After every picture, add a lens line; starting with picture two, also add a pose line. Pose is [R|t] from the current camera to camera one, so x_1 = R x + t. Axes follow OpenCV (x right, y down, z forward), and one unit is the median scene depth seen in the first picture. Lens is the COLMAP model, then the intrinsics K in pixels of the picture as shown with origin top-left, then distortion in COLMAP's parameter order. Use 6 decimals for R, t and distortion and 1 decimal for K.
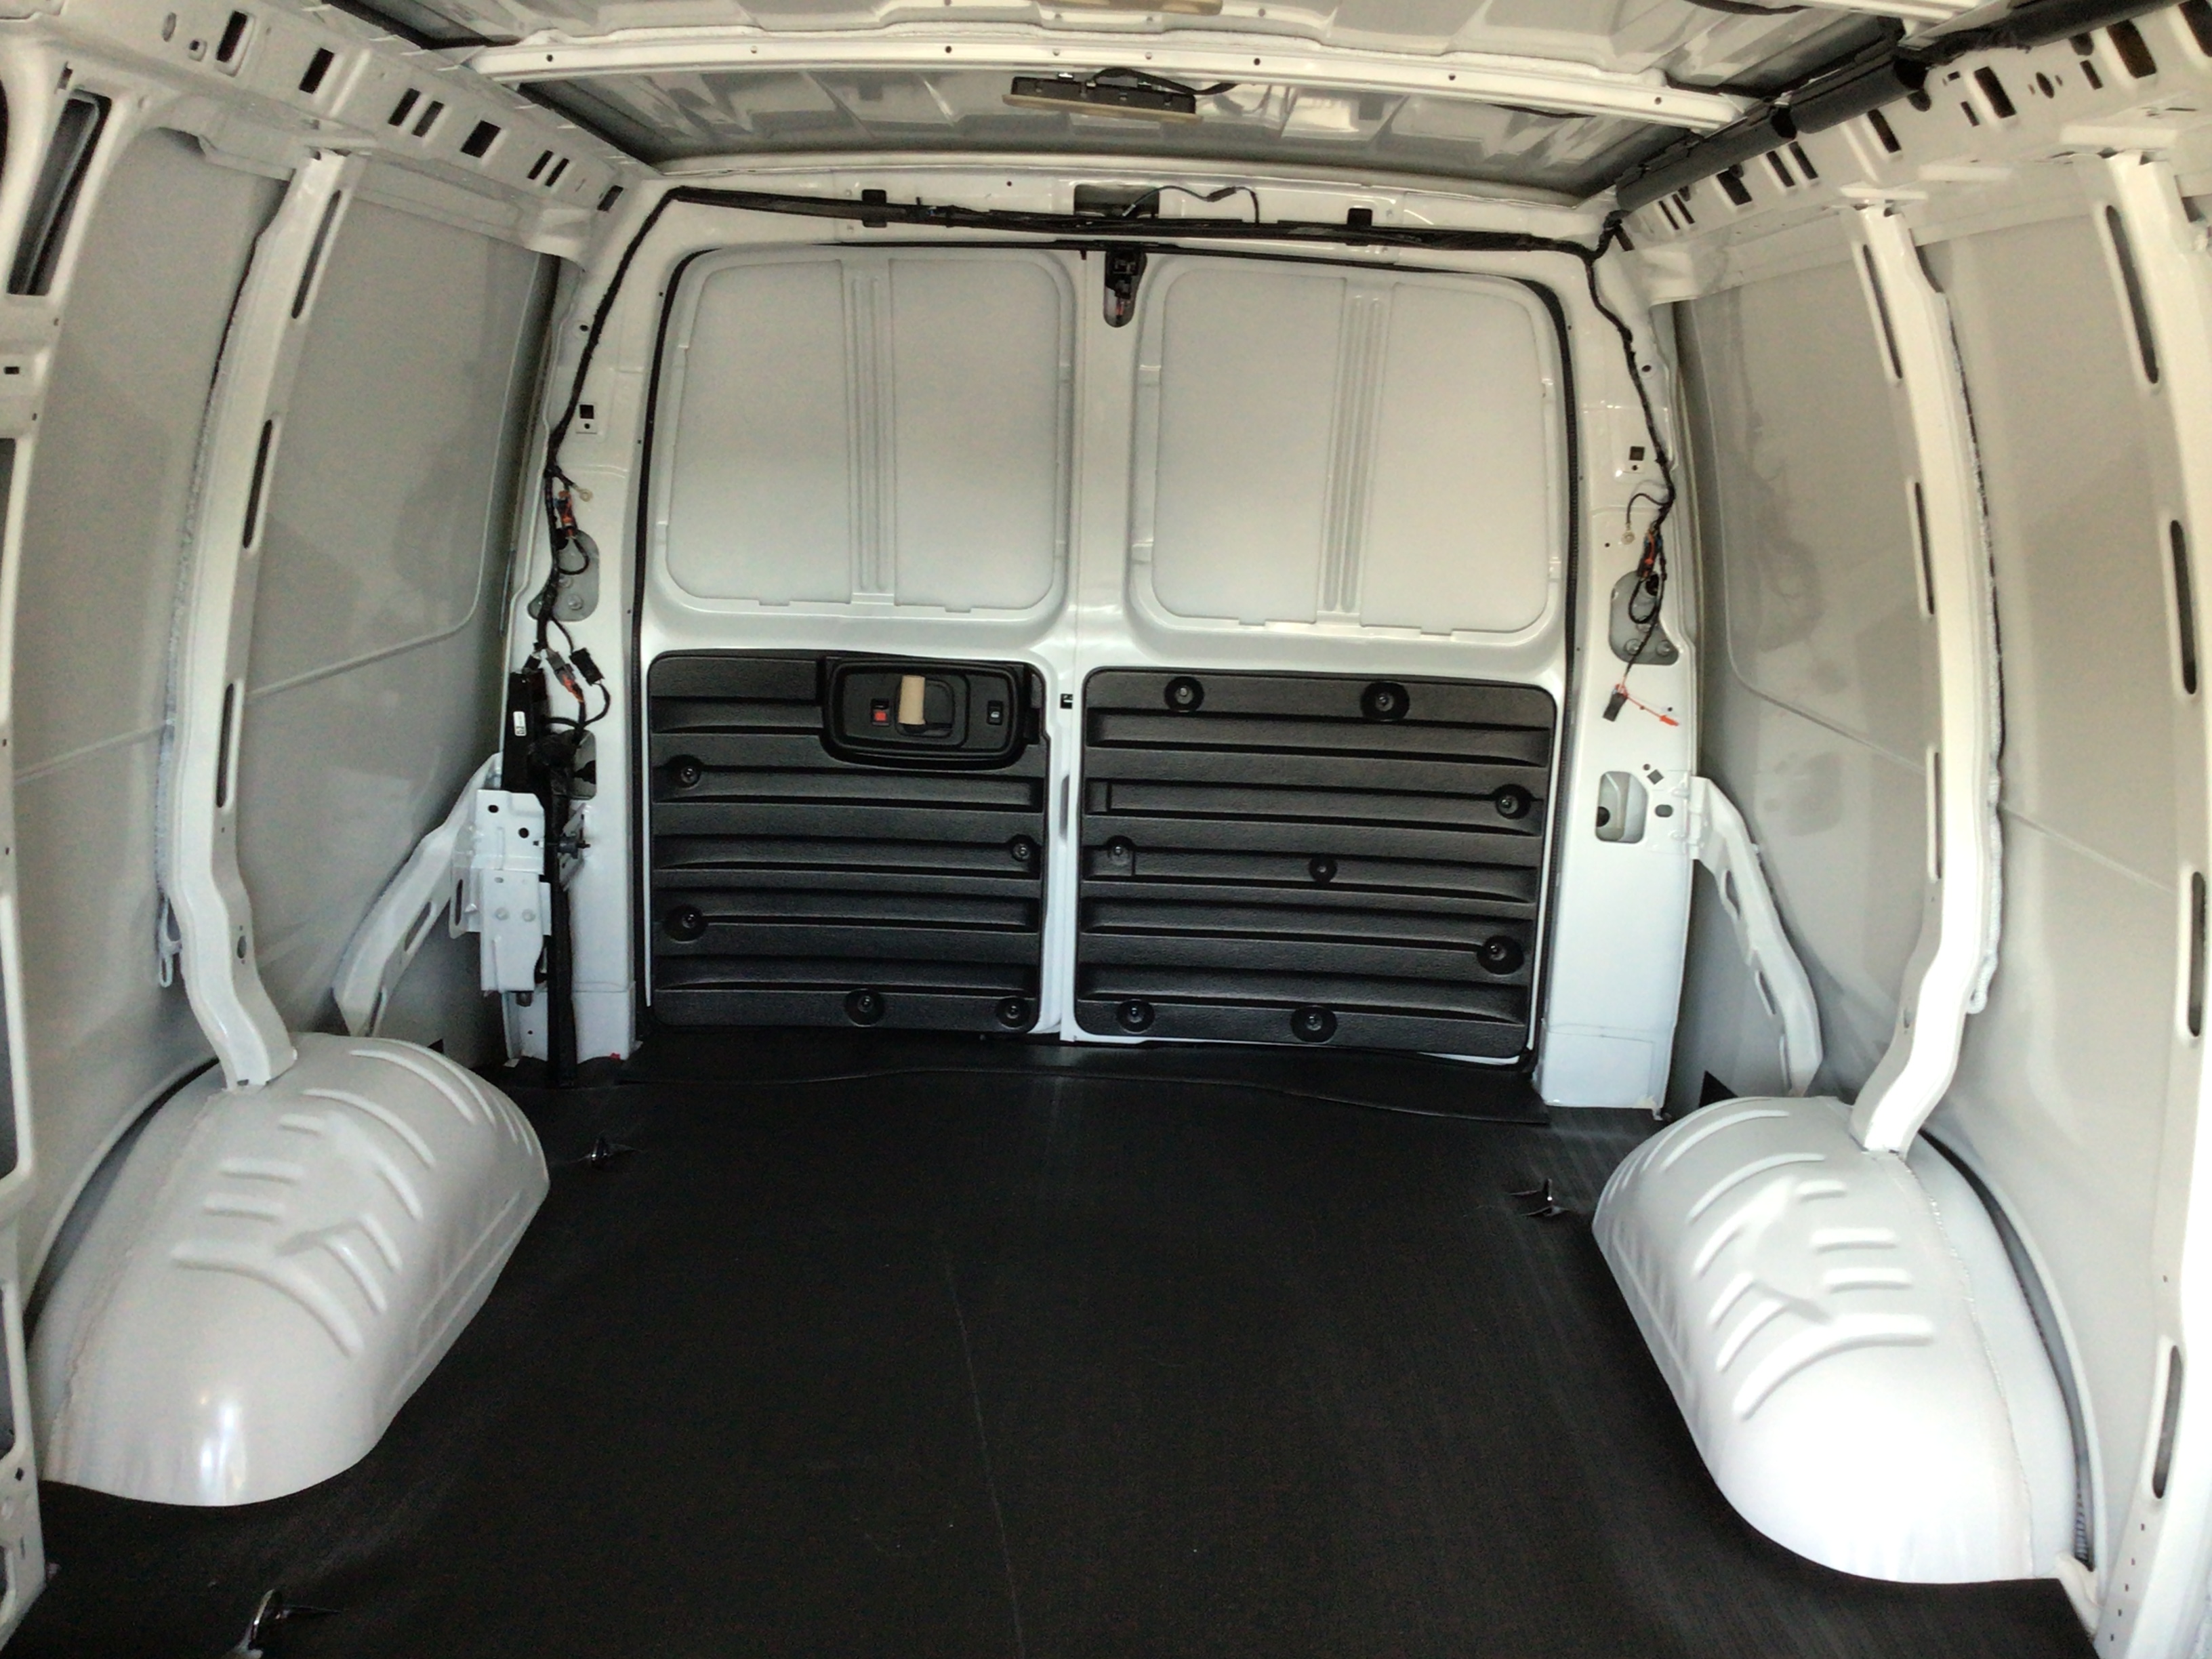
lens RADIAL K [[2109.8, 0, 1111.4], [0, 2109.8, 866.0], [0, 0, 1]] dist [0.000126, -0.046109]
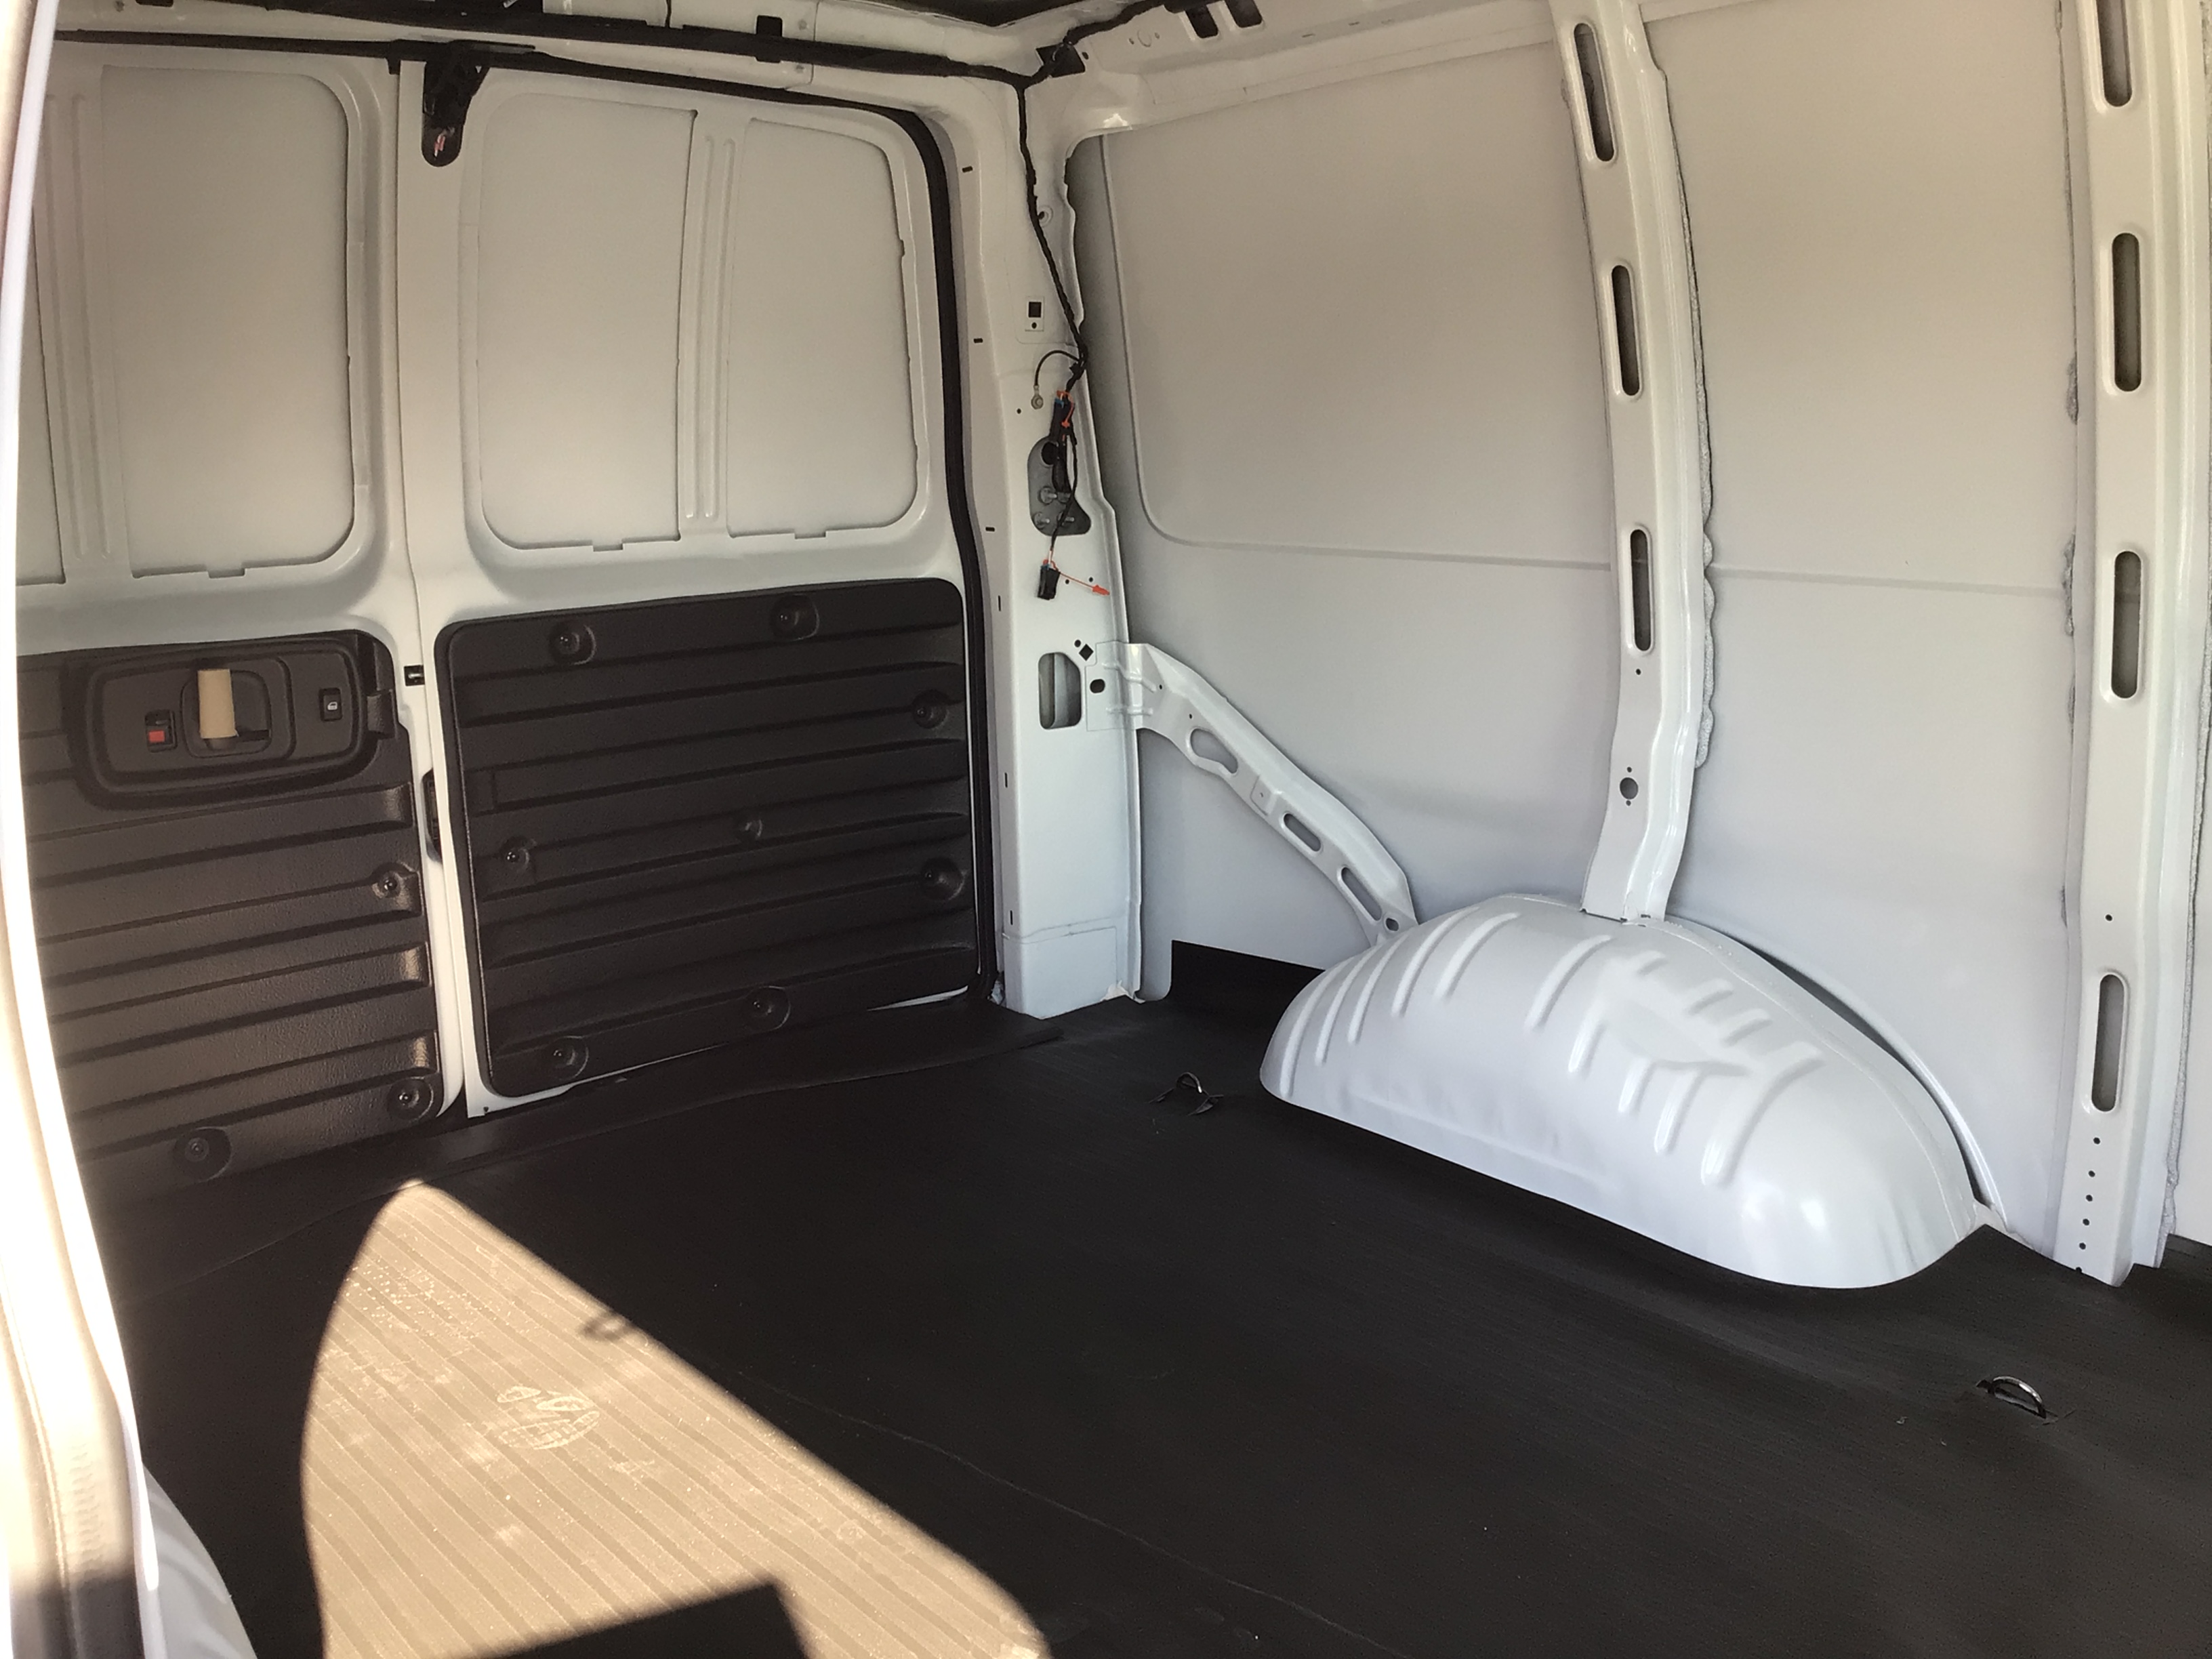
lens RADIAL K [[2012.8, 0, 1103.1], [0, 2012.8, 839.0], [0, 0, 1]] dist [0.056716, -0.090882]
pose [[0.713032, -0.199442, 0.672167, -0.368343], [0.209738, 0.975463, 0.066945, -0.019089], [-0.669026, 0.093245, 0.737367, 0.328192]]
